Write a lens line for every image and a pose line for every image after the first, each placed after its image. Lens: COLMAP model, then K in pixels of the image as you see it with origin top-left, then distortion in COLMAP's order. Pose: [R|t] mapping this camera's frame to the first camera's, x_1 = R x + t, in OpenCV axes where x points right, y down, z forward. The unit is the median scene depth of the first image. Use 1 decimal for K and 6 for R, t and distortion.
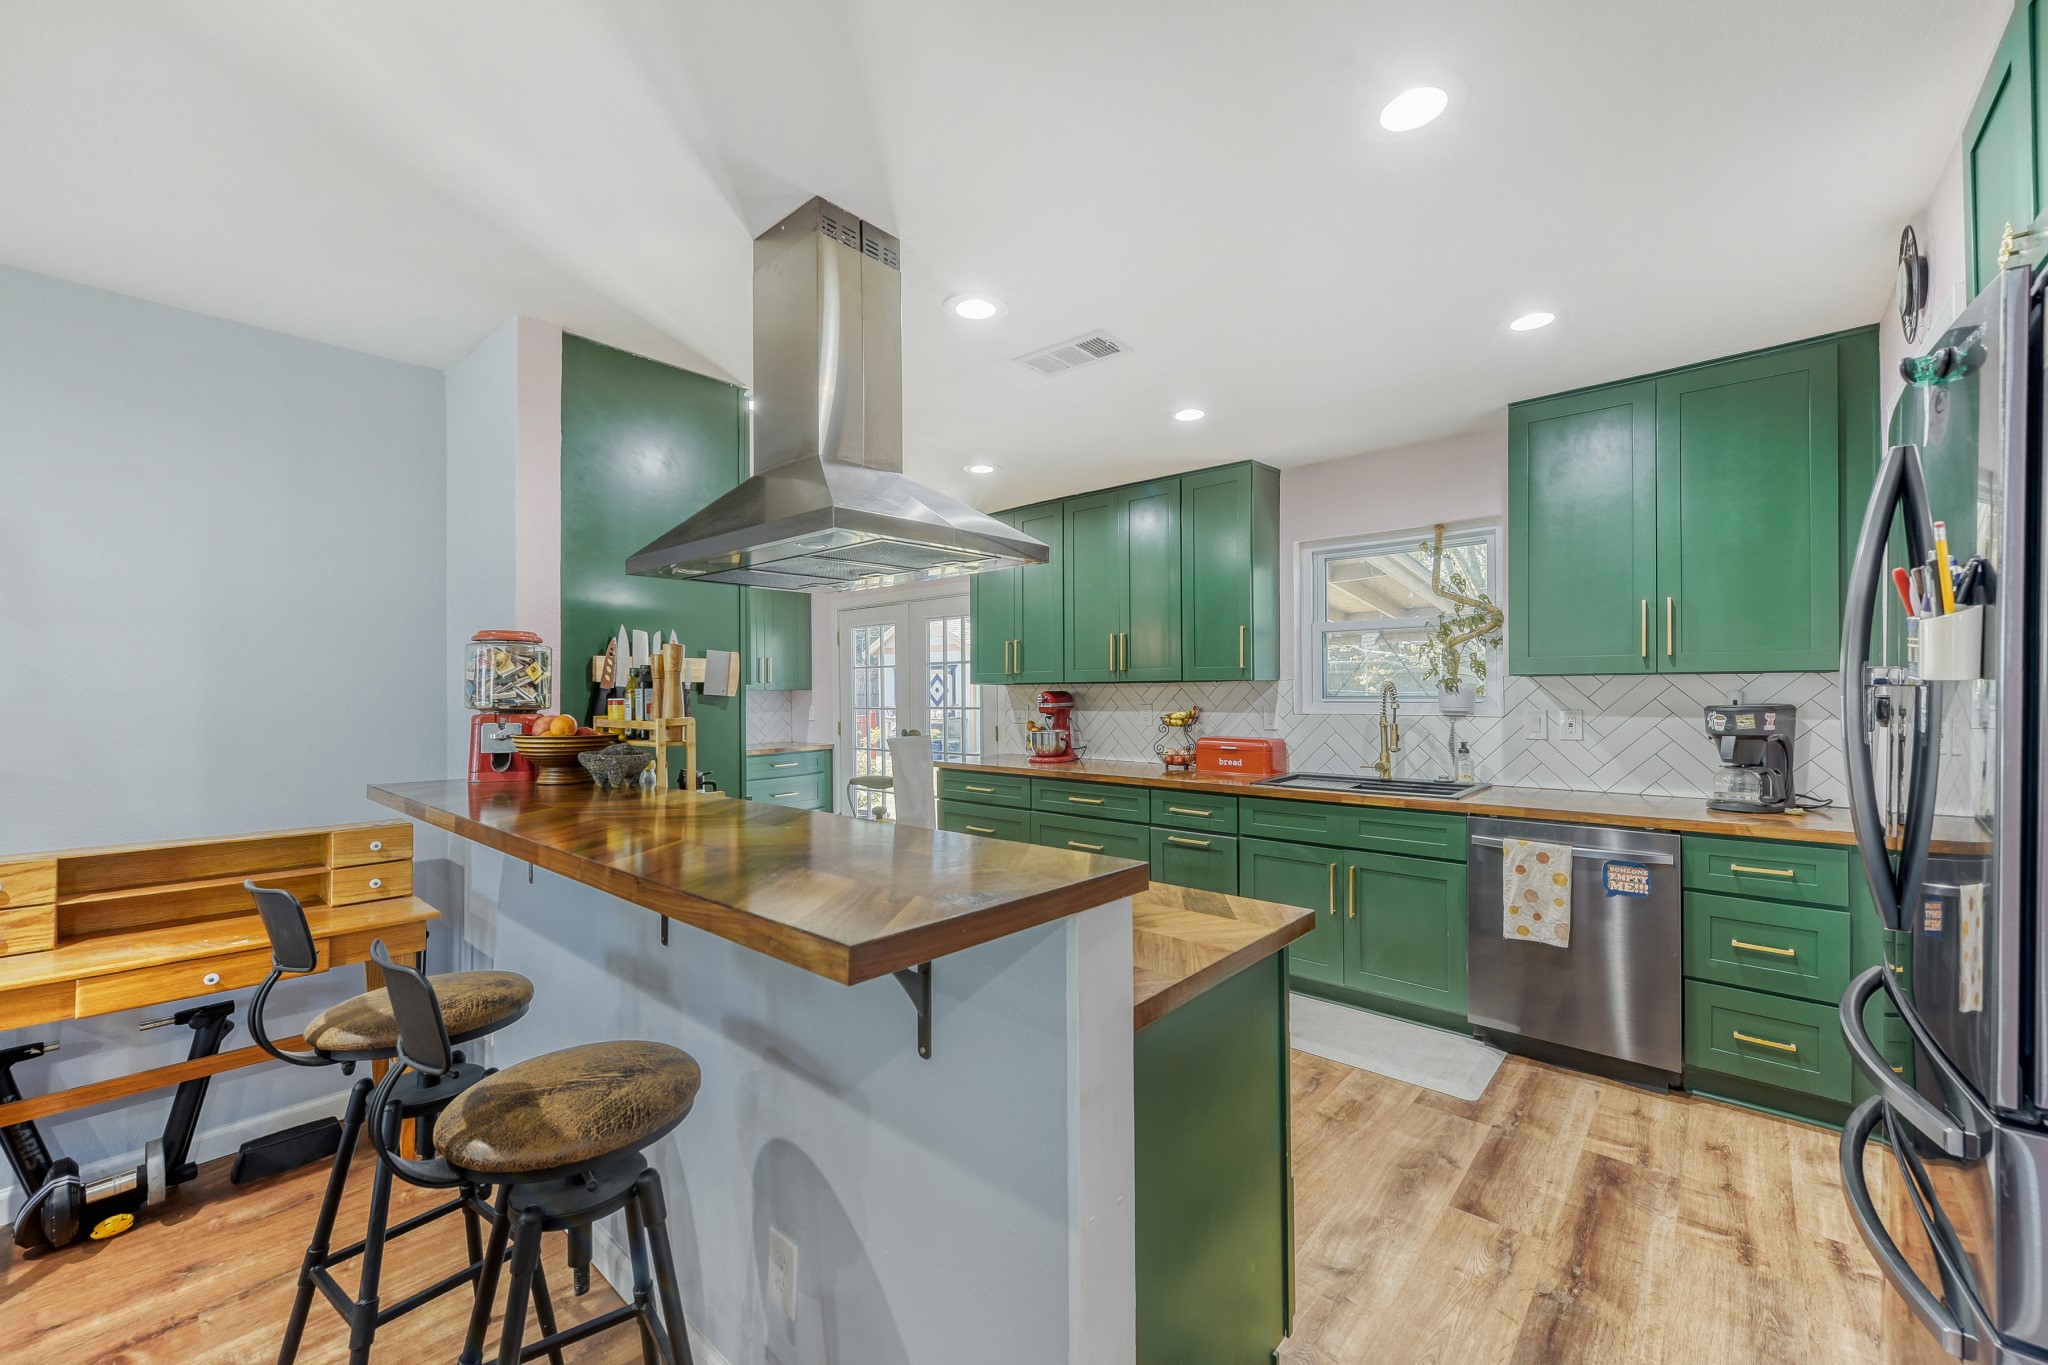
lens RADIAL K [[804.4, 0, 1025.1], [0, 804.4, 693.7], [0, 0, 1]] dist [0.000522, 0.000010]
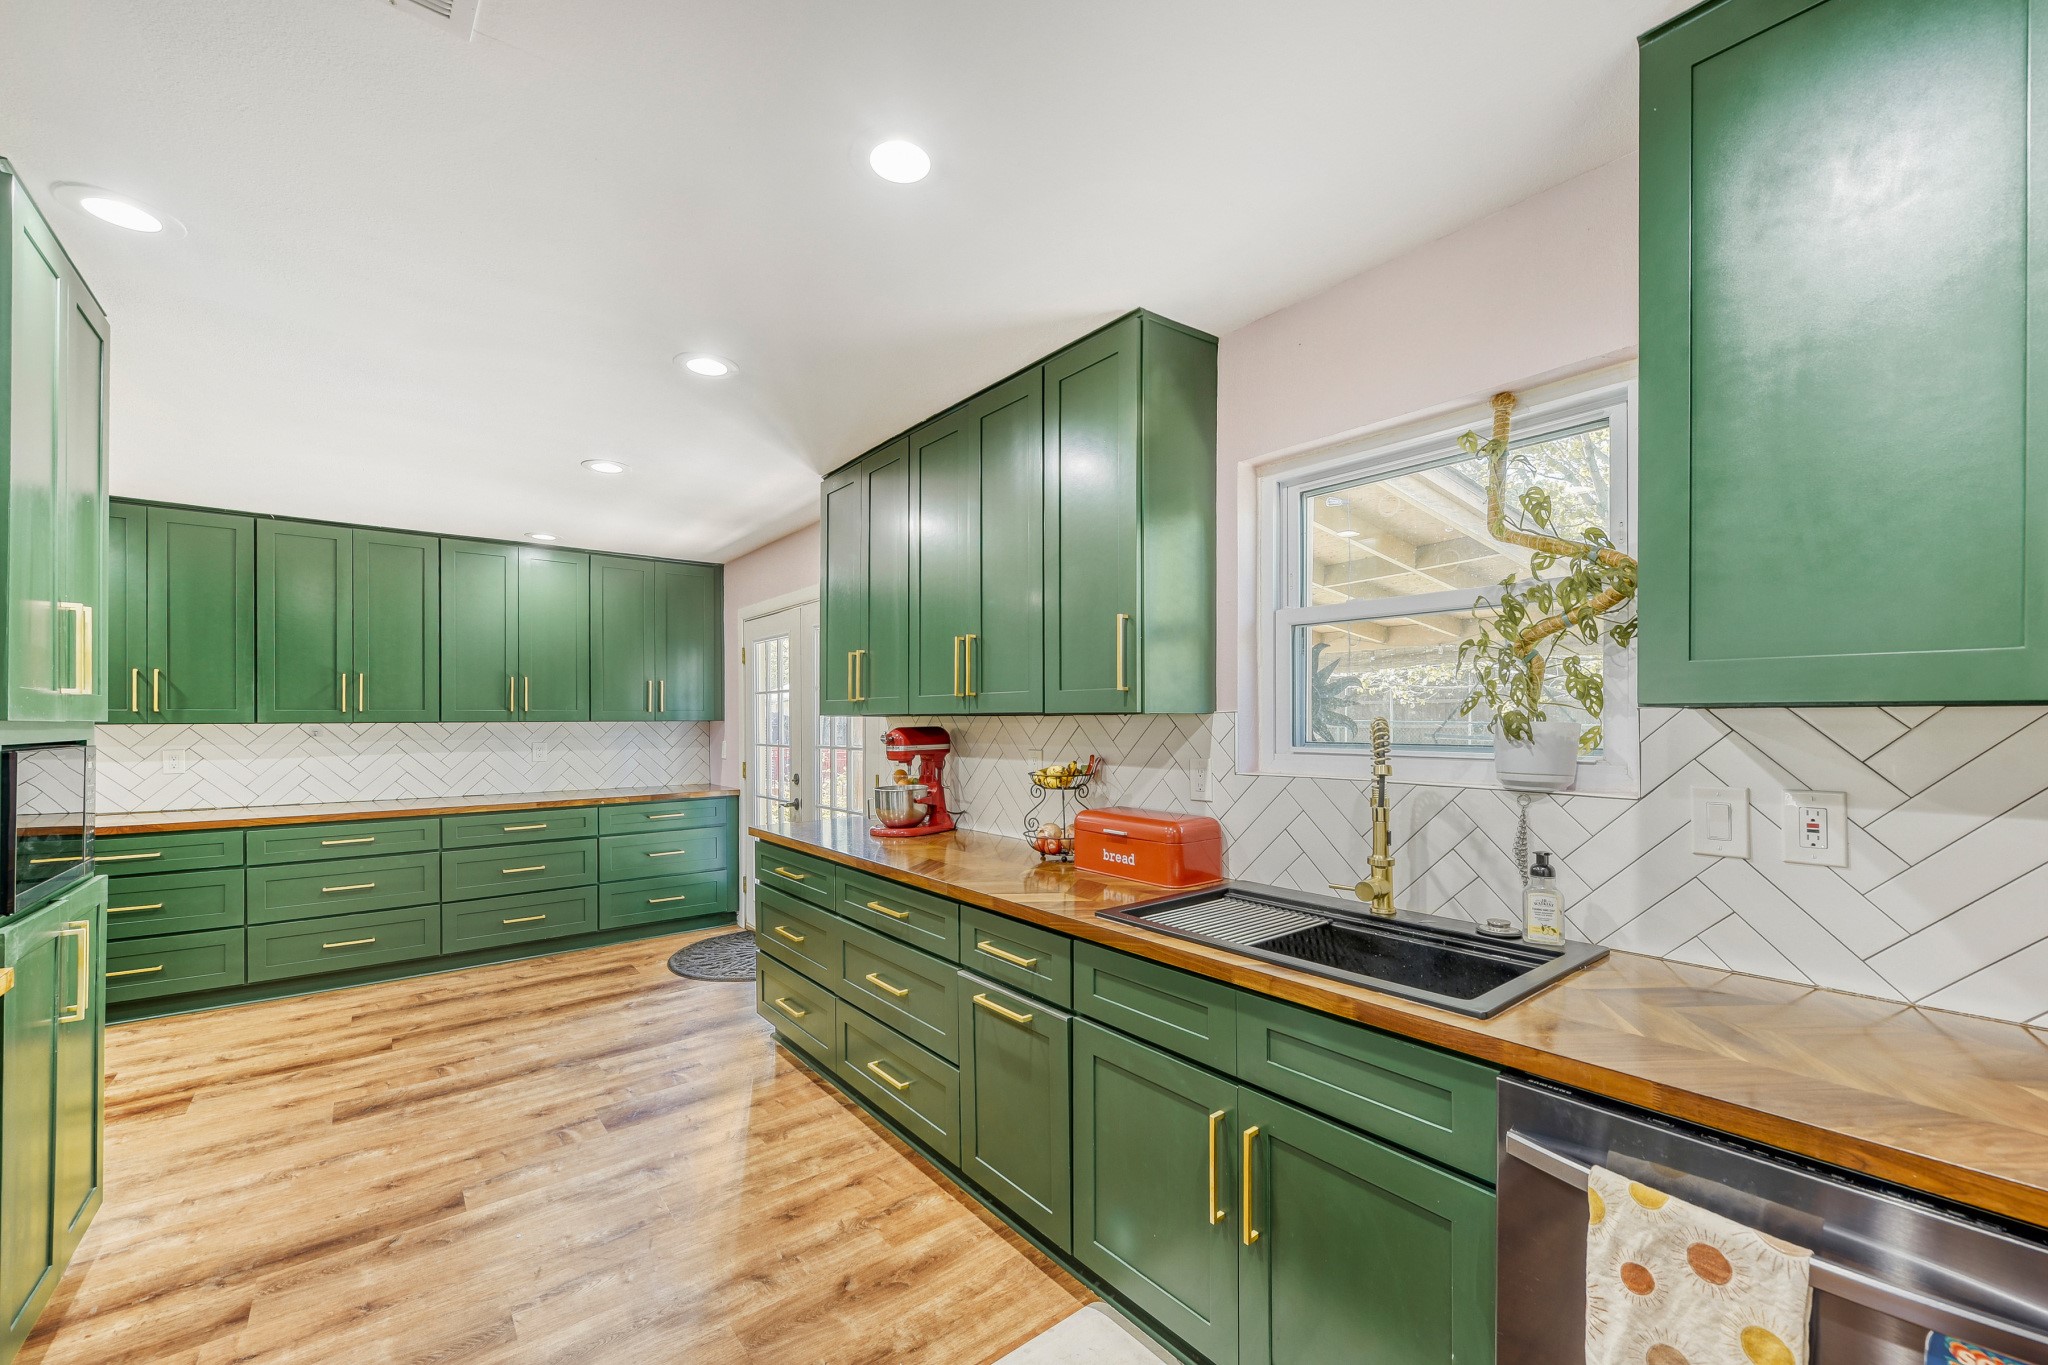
lens RADIAL K [[818.3, 0, 1018.0], [0, 818.3, 718.0], [0, 0, 1]] dist [0.001909, -0.000157]
pose [[0.983946, 0.005771, -0.178373, 0.321472], [-0.006517, 0.999972, -0.003598, -0.011776], [0.178347, 0.004702, 0.983956, 0.469660]]
